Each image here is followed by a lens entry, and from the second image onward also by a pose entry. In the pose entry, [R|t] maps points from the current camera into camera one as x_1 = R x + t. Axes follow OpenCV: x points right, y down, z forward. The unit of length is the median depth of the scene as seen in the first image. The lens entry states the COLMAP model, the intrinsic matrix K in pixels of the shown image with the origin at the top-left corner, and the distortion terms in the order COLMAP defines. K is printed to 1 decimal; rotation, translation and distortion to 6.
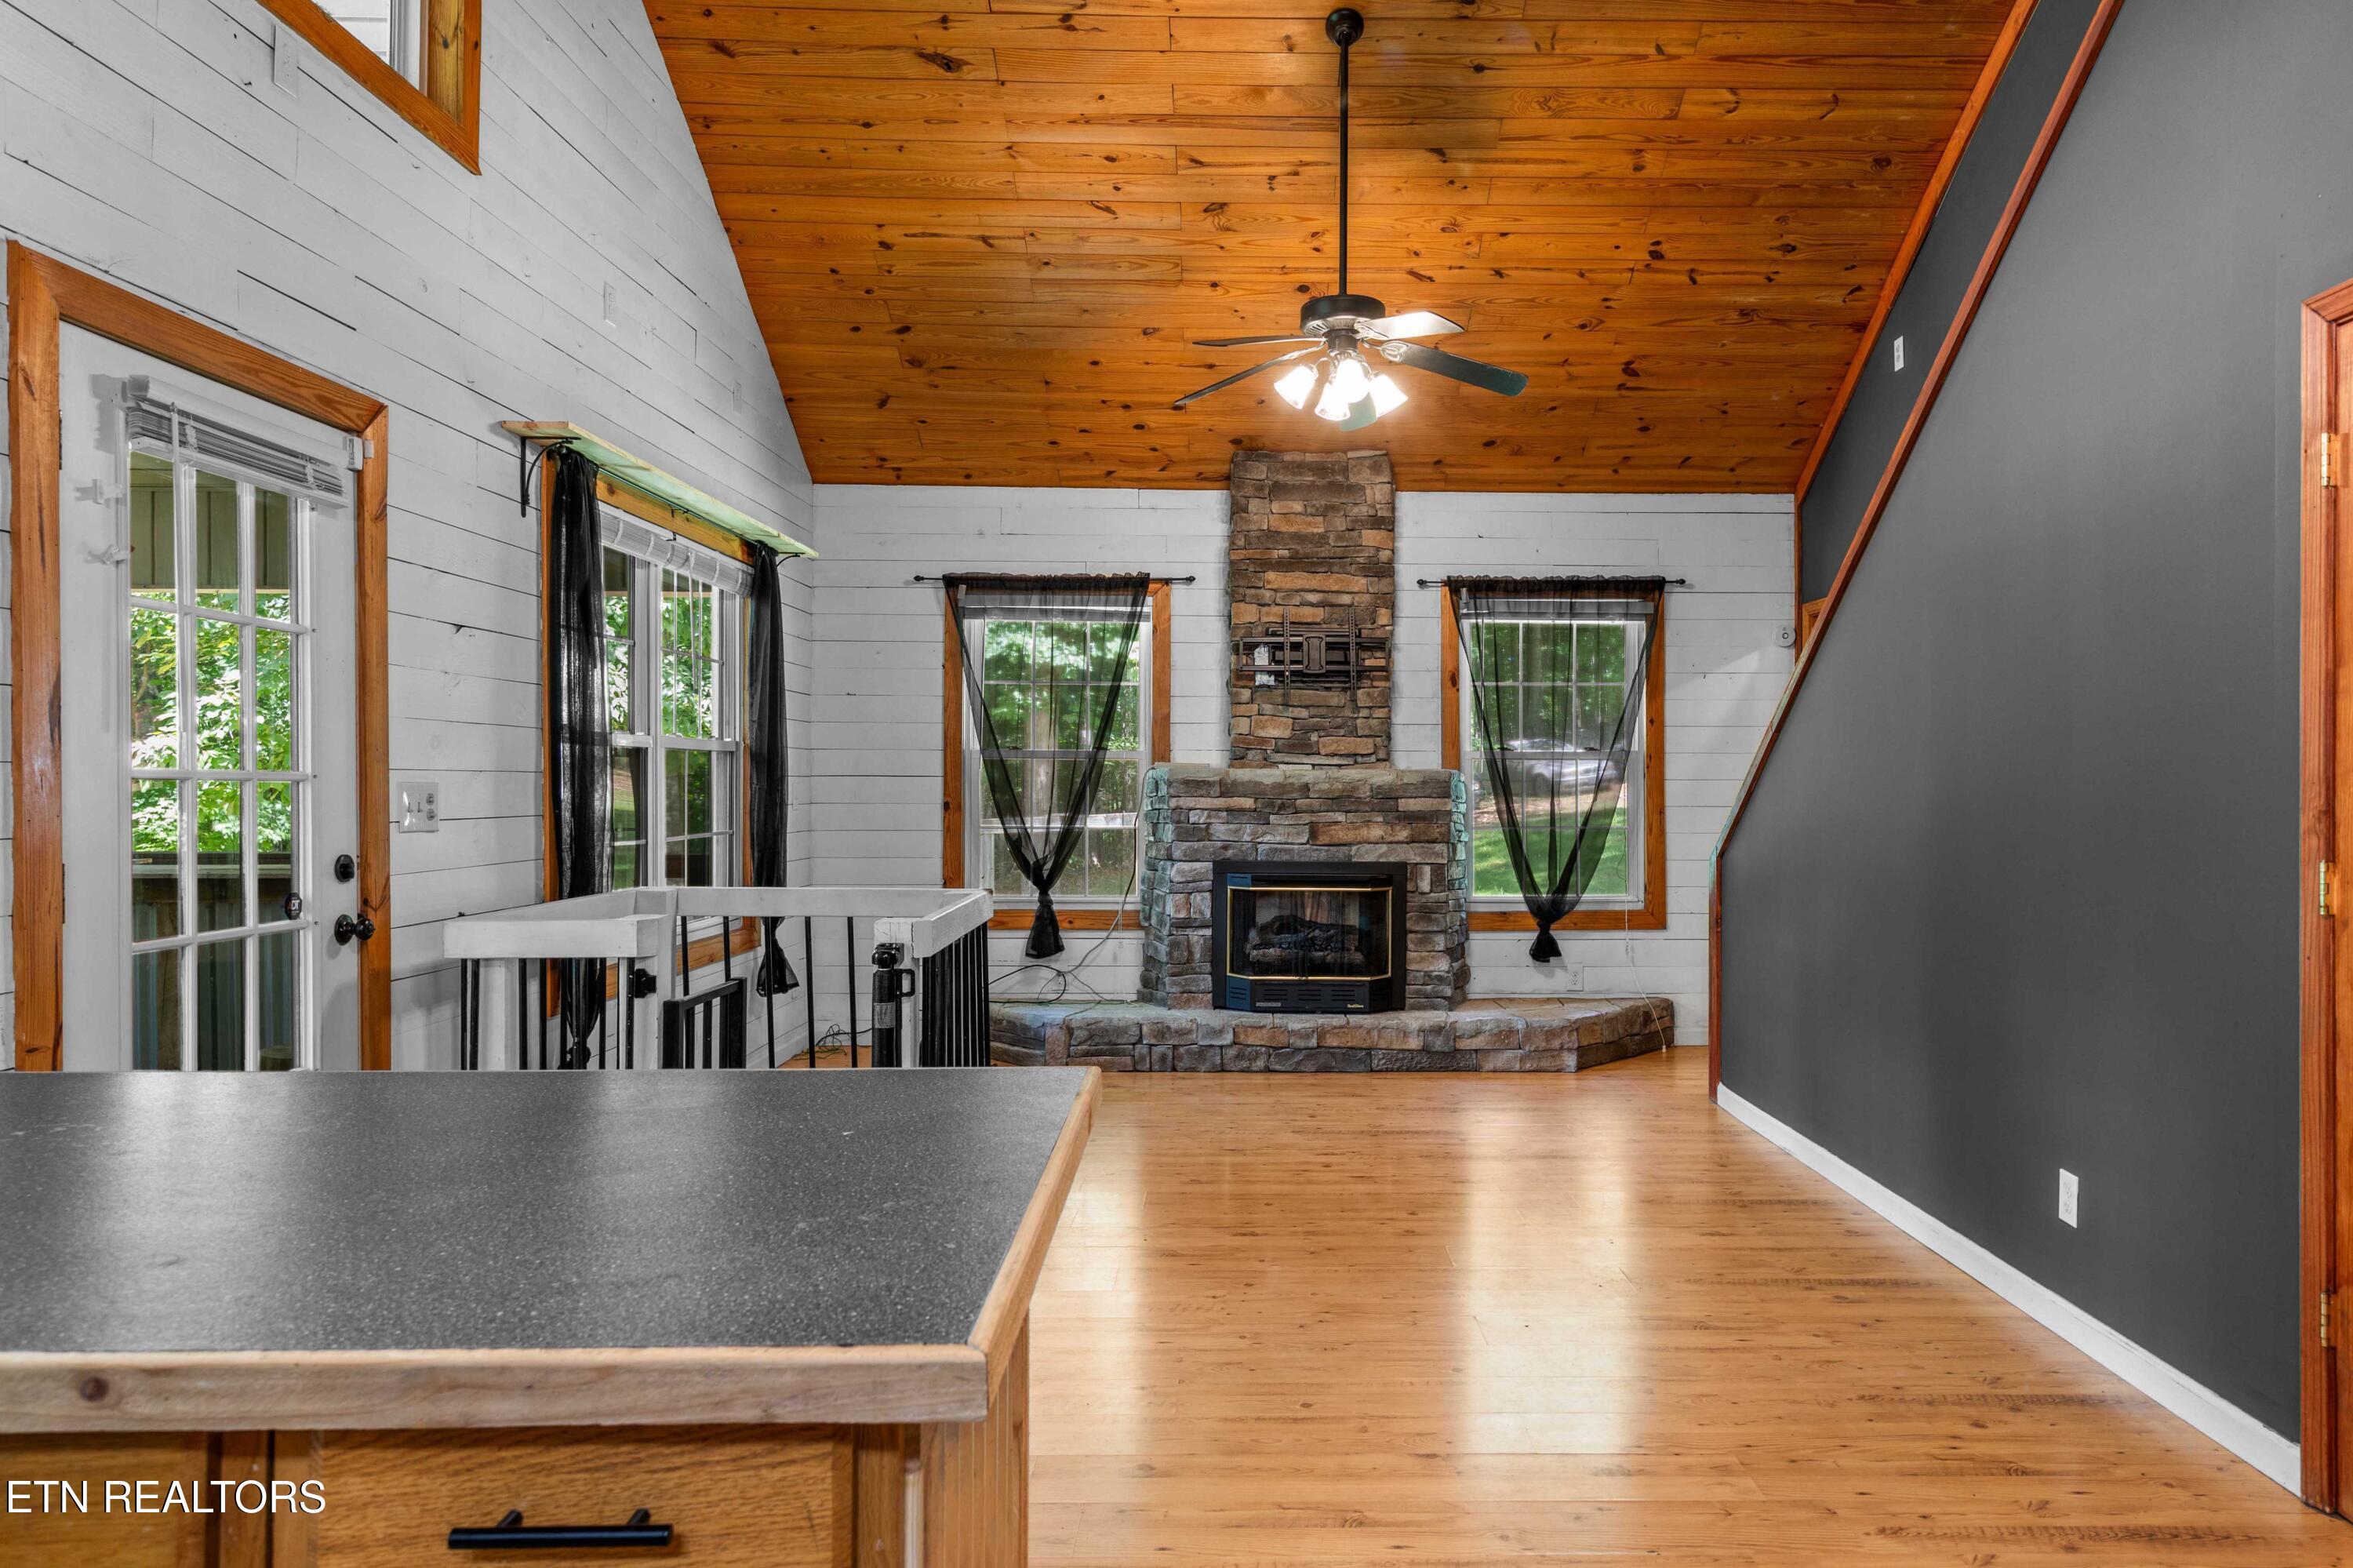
lens RADIAL K [[1547.9, 0, 1273.1], [0, 1547.9, 767.6], [0, 0, 1]] dist [0.010376, -0.000544]
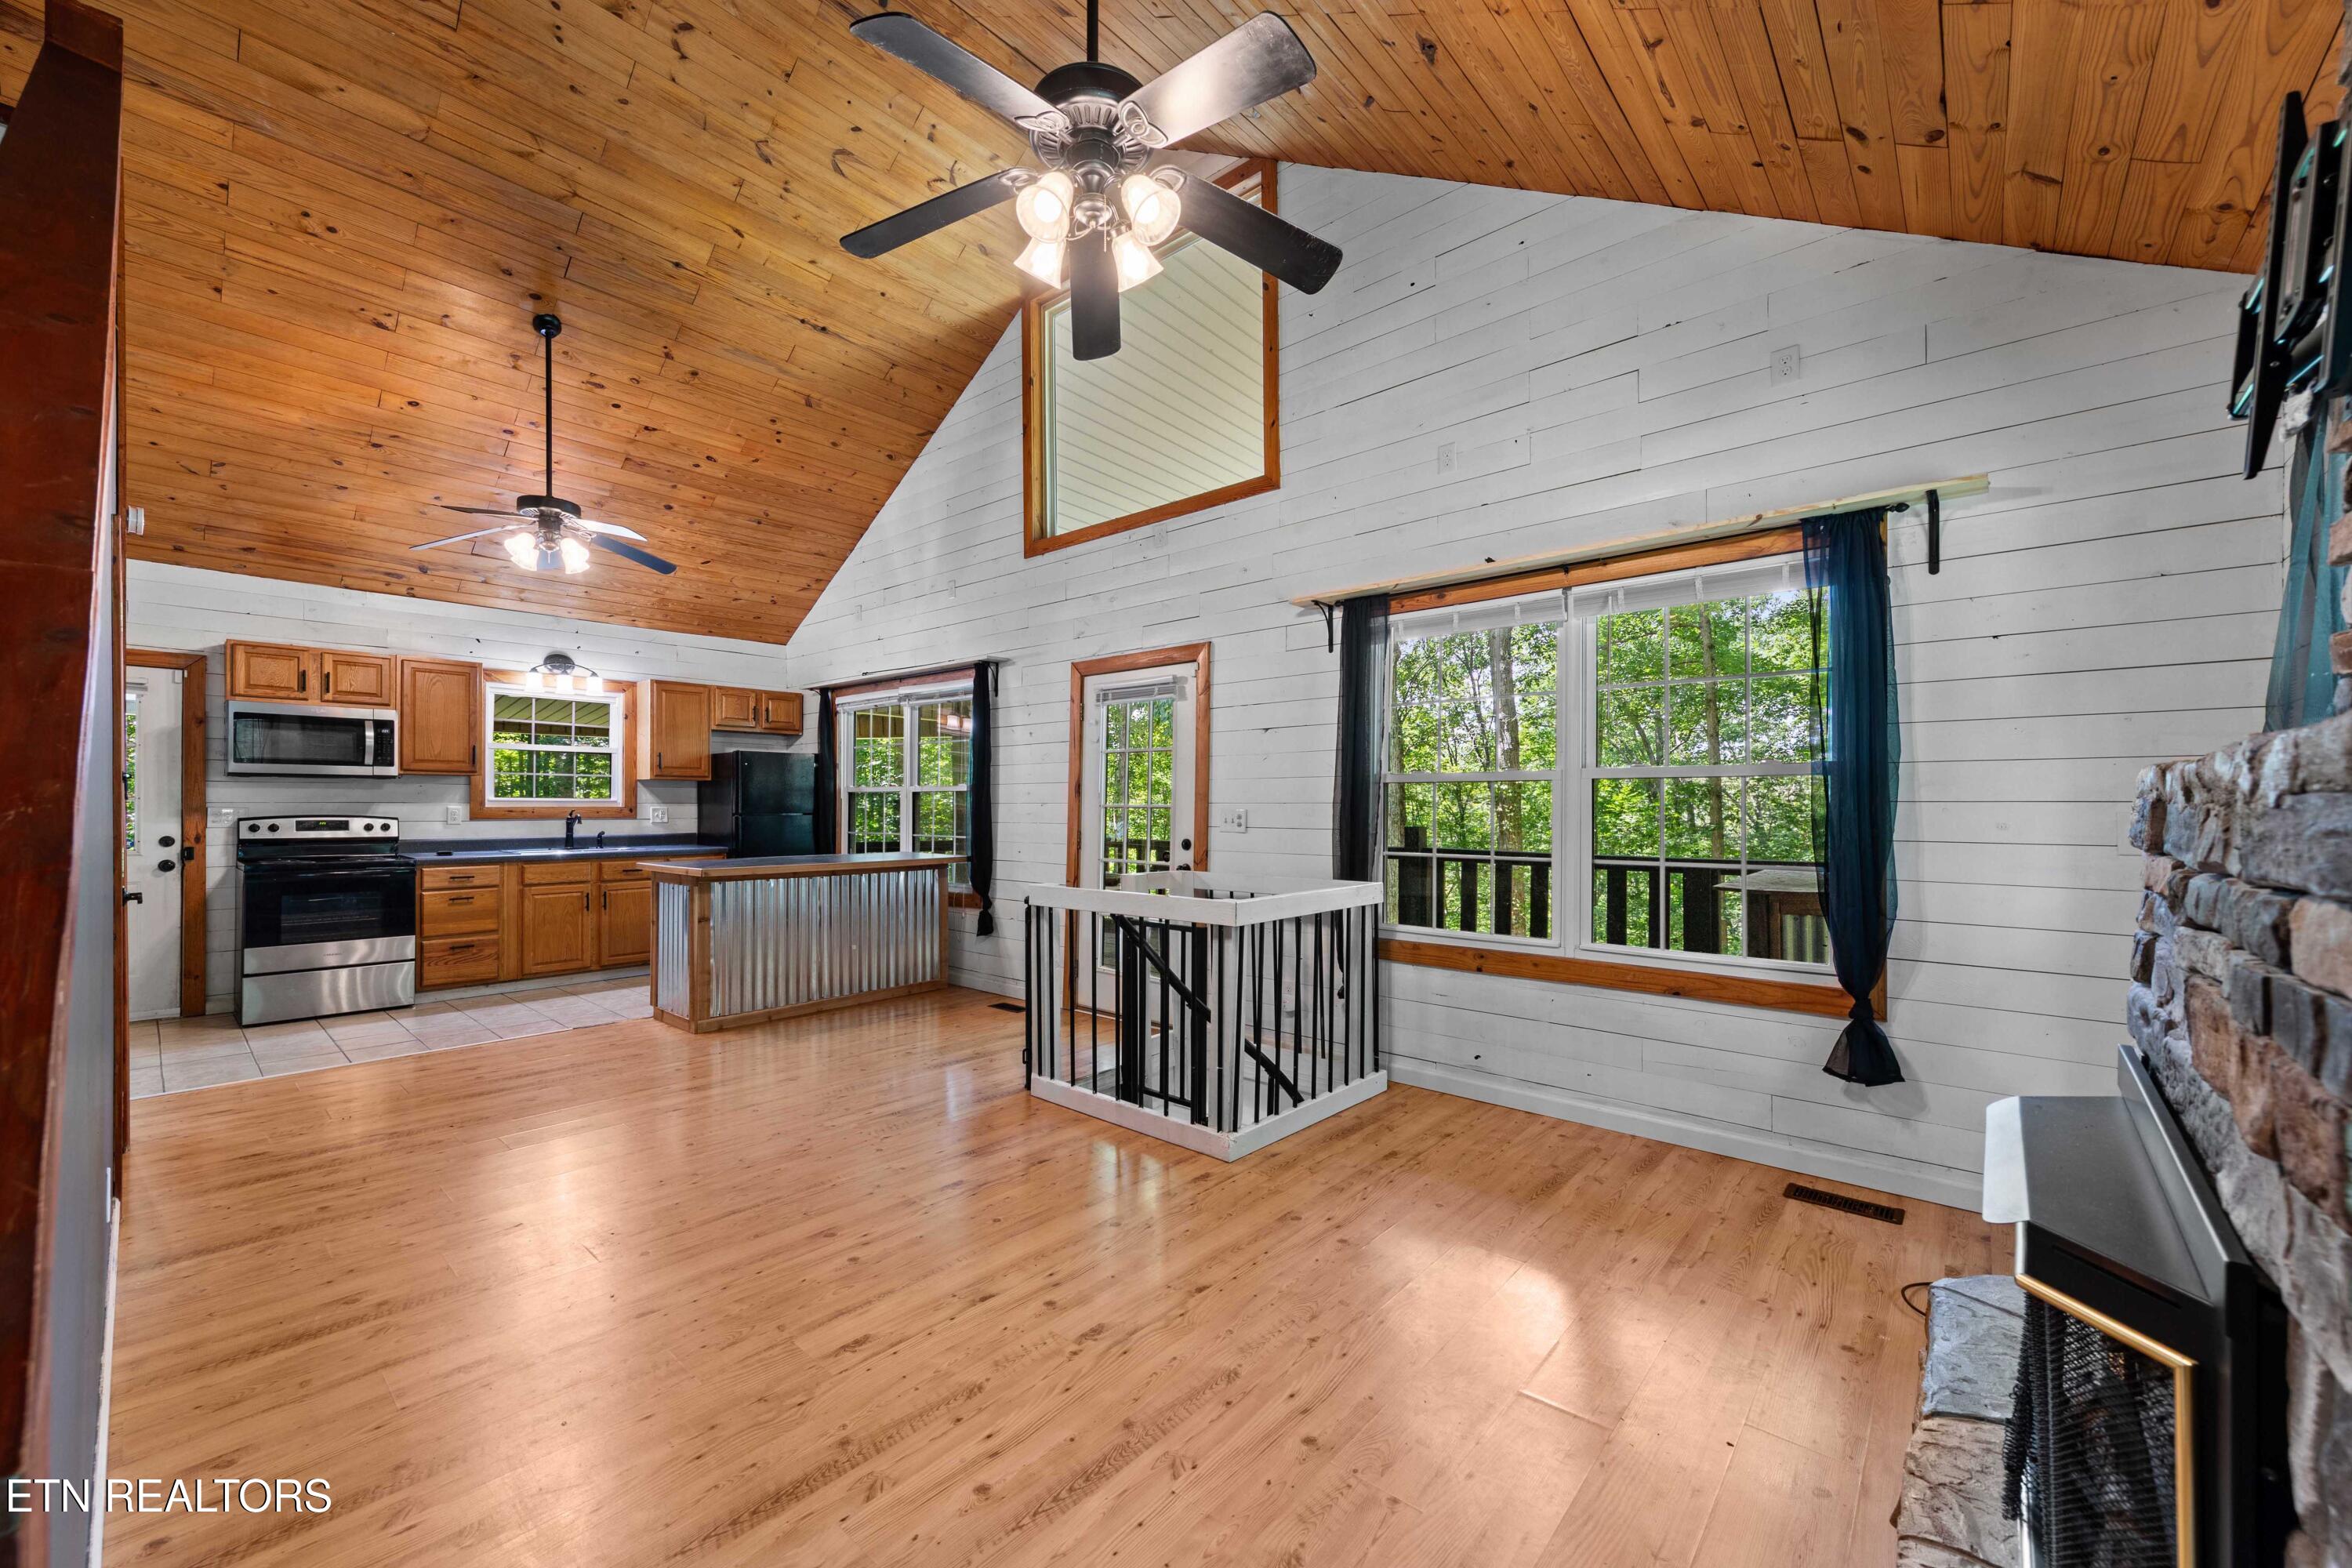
lens RADIAL K [[911.7, 0, 1138.2], [0, 911.7, 805.2], [0, 0, 1]] dist [0.006664, -0.000126]
pose [[-0.690858, -0.007639, -0.722950, 0.243959], [0.002235, 0.999917, -0.012702, 0.011112], [0.722987, -0.010391, -0.690784, 0.982589]]
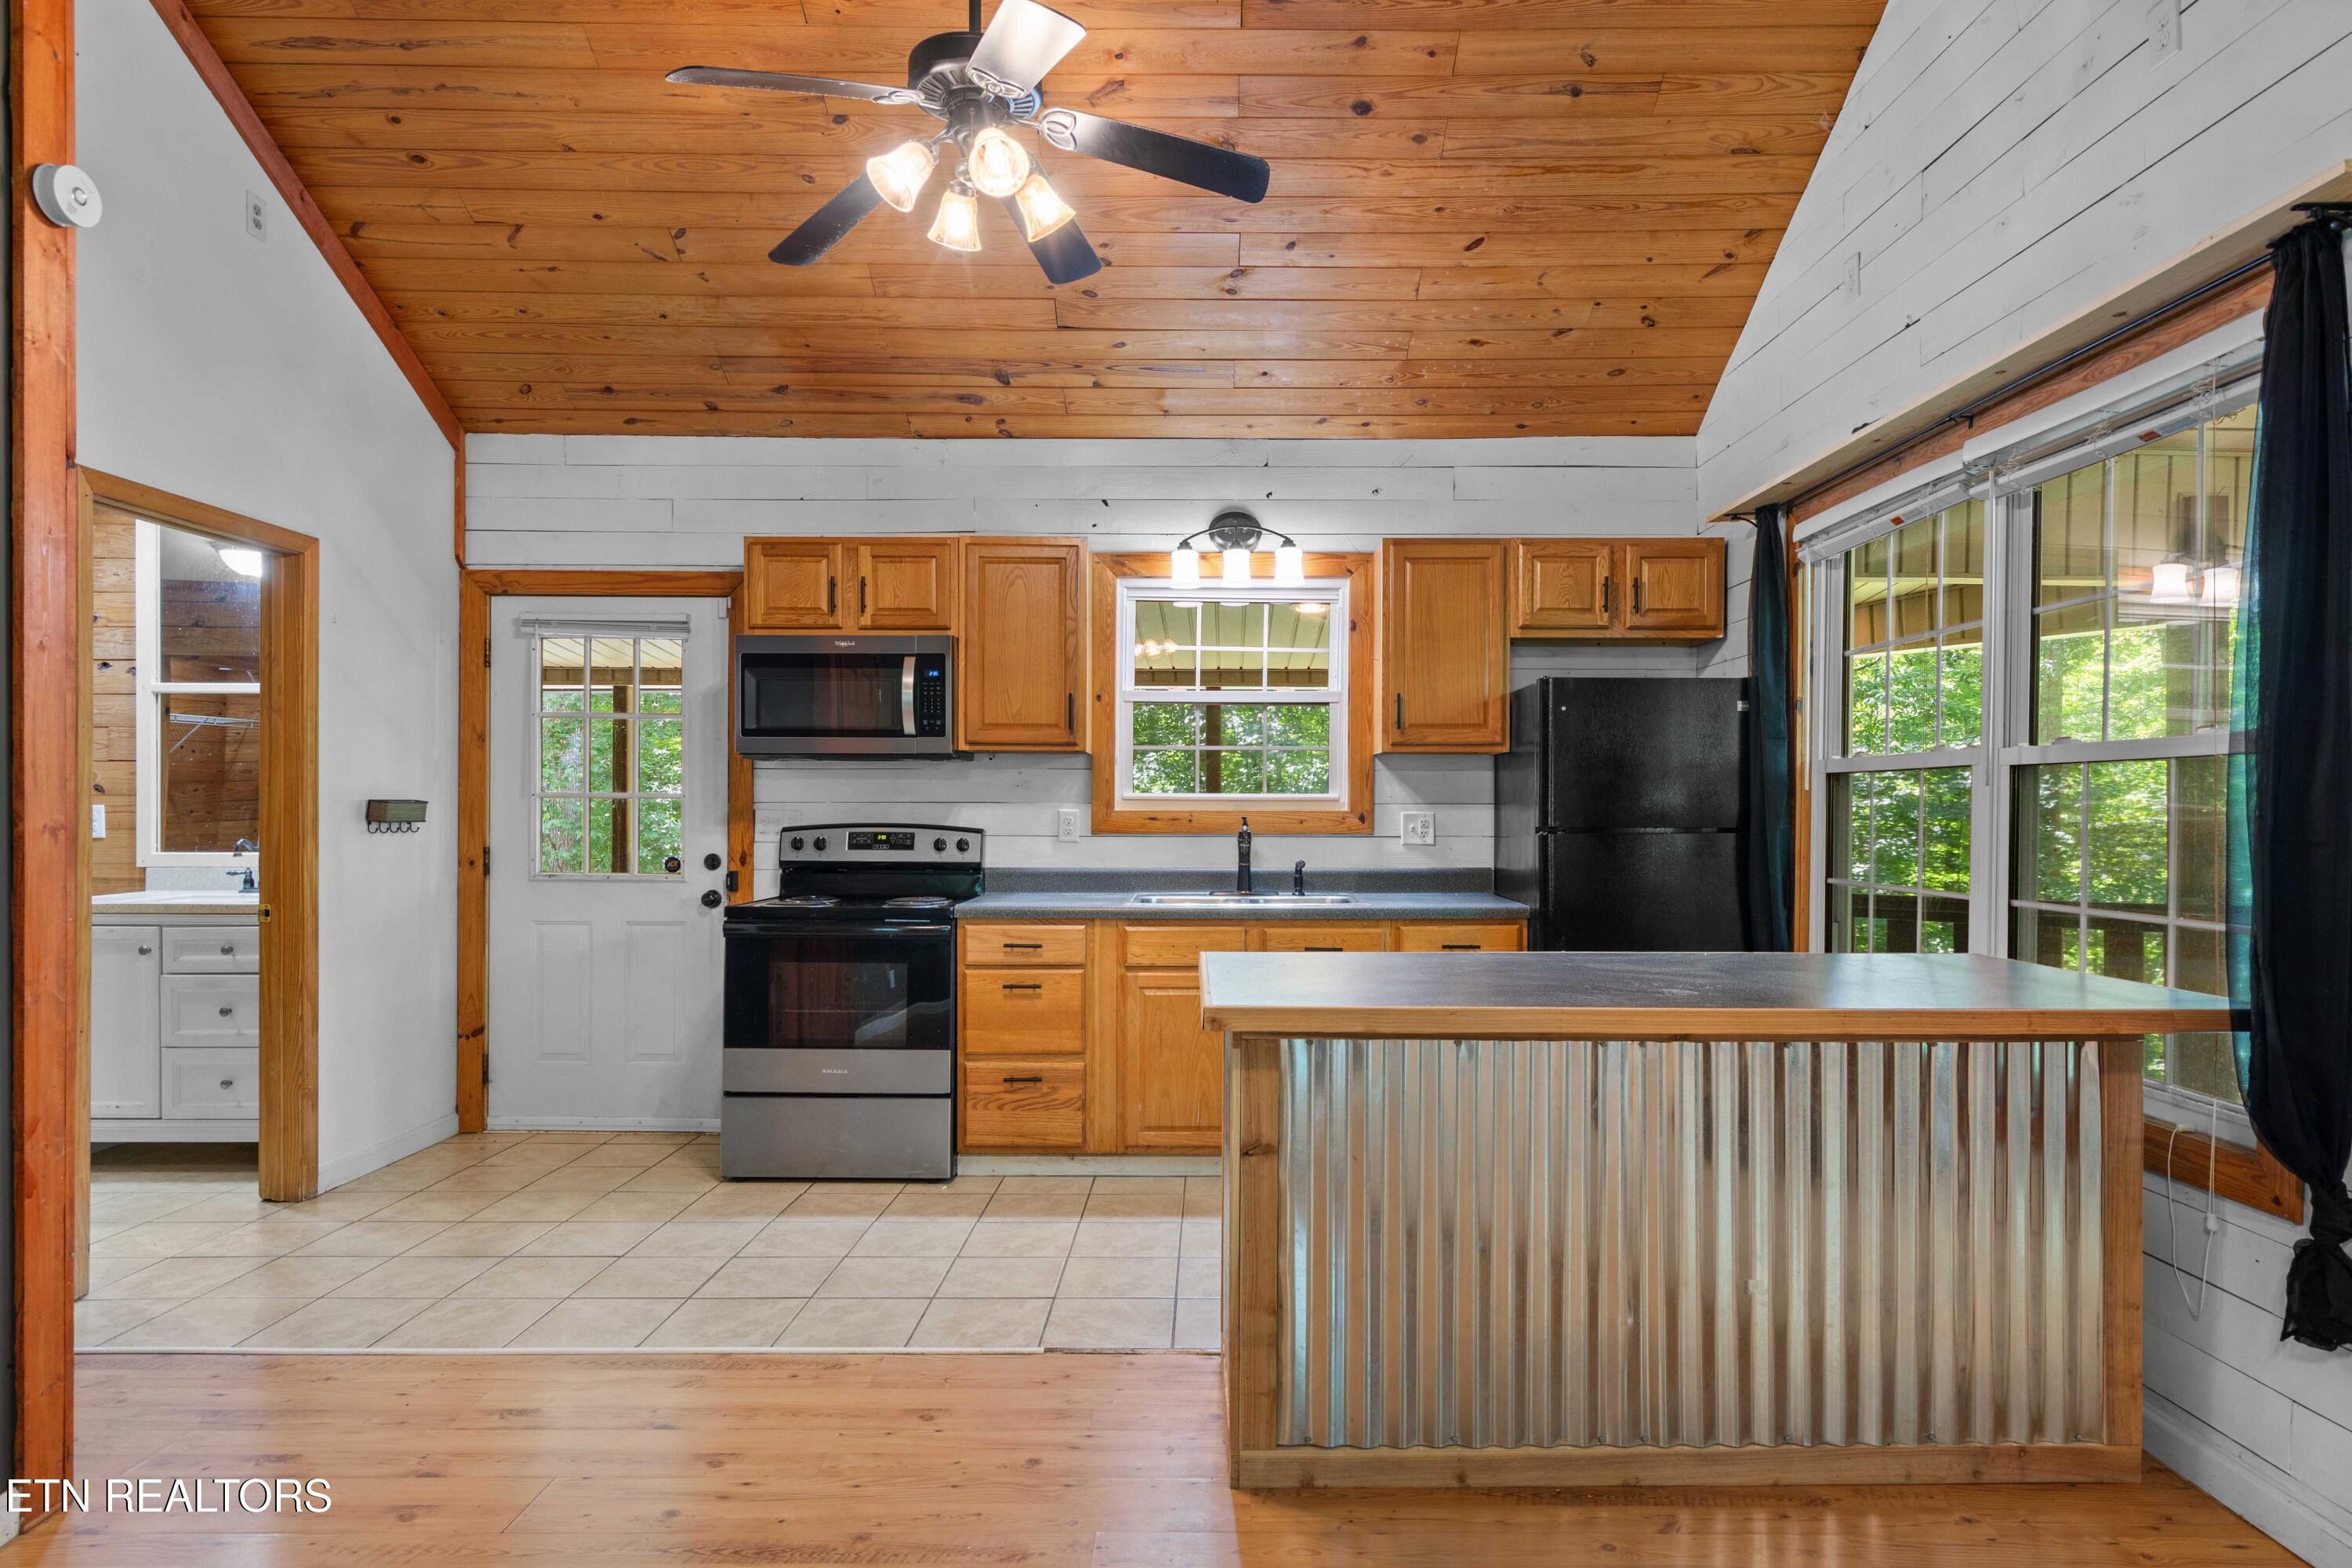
lens RADIAL K [[1317.7, 0, 1218.4], [0, 1317.7, 813.6], [0, 0, 1]] dist [0.008404, 0.000845]
pose [[-0.999860, -0.009010, 0.014096, -0.036525], [-0.009106, 0.999936, -0.006764, 0.005631], [-0.014034, -0.006892, -0.999878, 0.580334]]
